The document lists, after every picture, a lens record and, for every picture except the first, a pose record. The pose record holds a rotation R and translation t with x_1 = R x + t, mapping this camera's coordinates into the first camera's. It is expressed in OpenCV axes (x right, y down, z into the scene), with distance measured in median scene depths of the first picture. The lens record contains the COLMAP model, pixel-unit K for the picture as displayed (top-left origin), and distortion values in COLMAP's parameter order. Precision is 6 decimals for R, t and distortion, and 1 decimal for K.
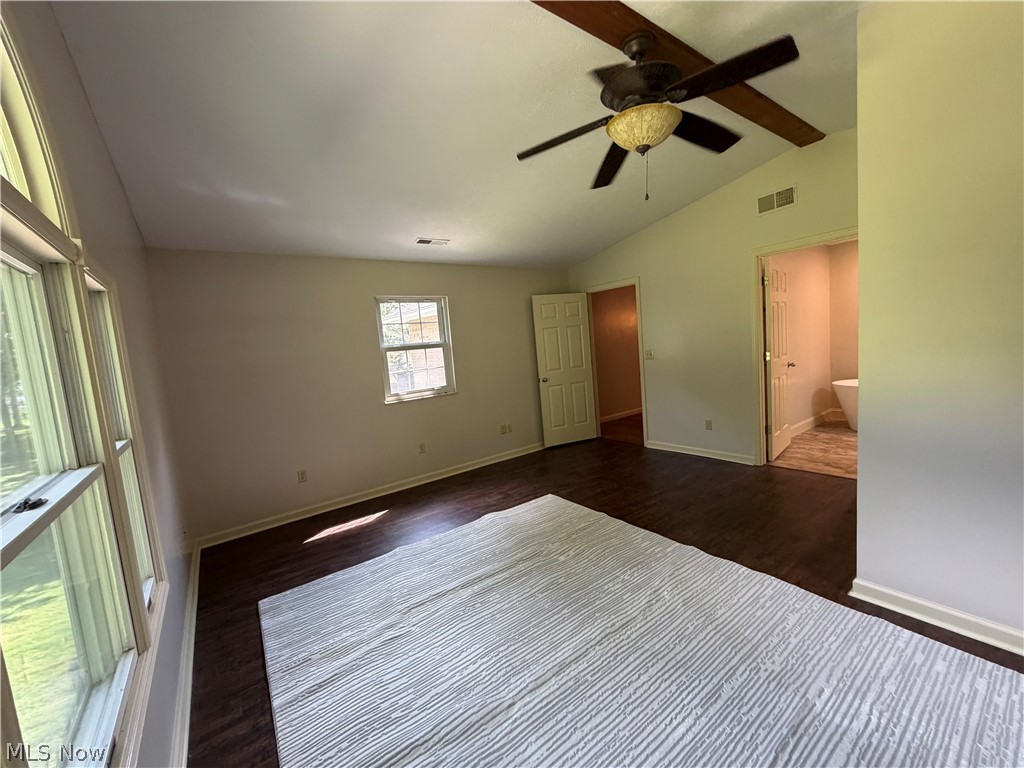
lens RADIAL K [[411.3, 0, 512.0], [0, 411.3, 384.0], [0, 0, 1]] dist [-0.000677, -0.000164]
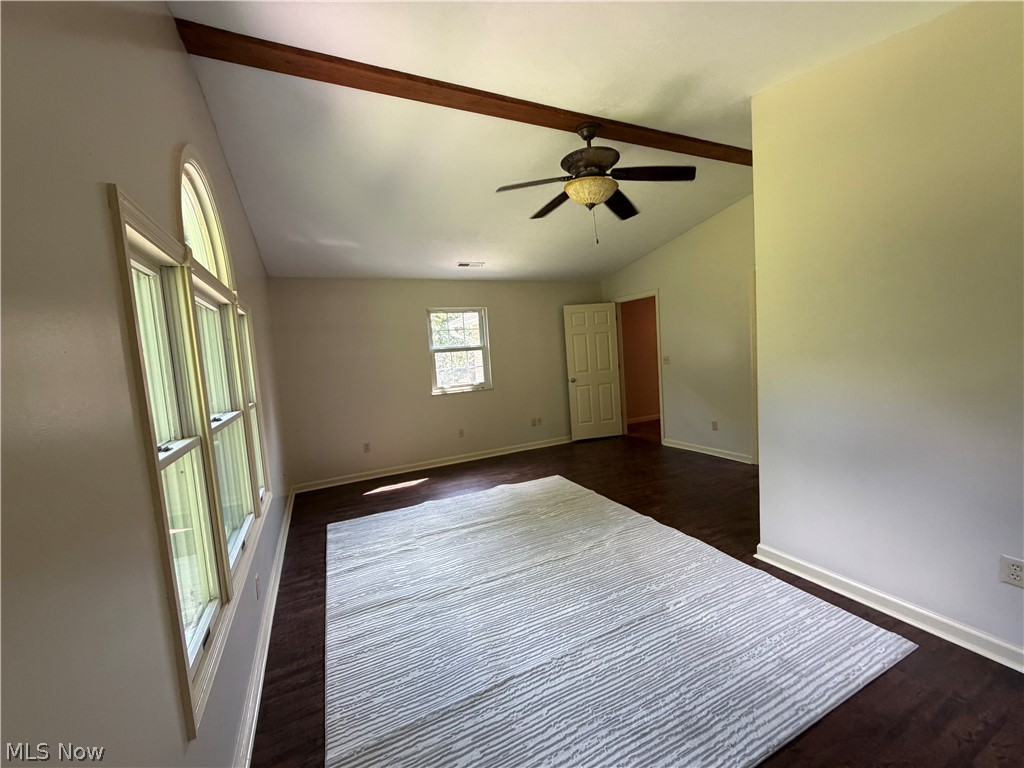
lens RADIAL K [[414.1, 0, 512.0], [0, 414.1, 384.0], [0, 0, 1]] dist [0.000784, 0.000083]
pose [[0.981382, 0.031388, -0.189483, 0.216754], [-0.032685, 0.999459, -0.003721, 0.016068], [0.189264, 0.009845, 0.981877, -0.239552]]
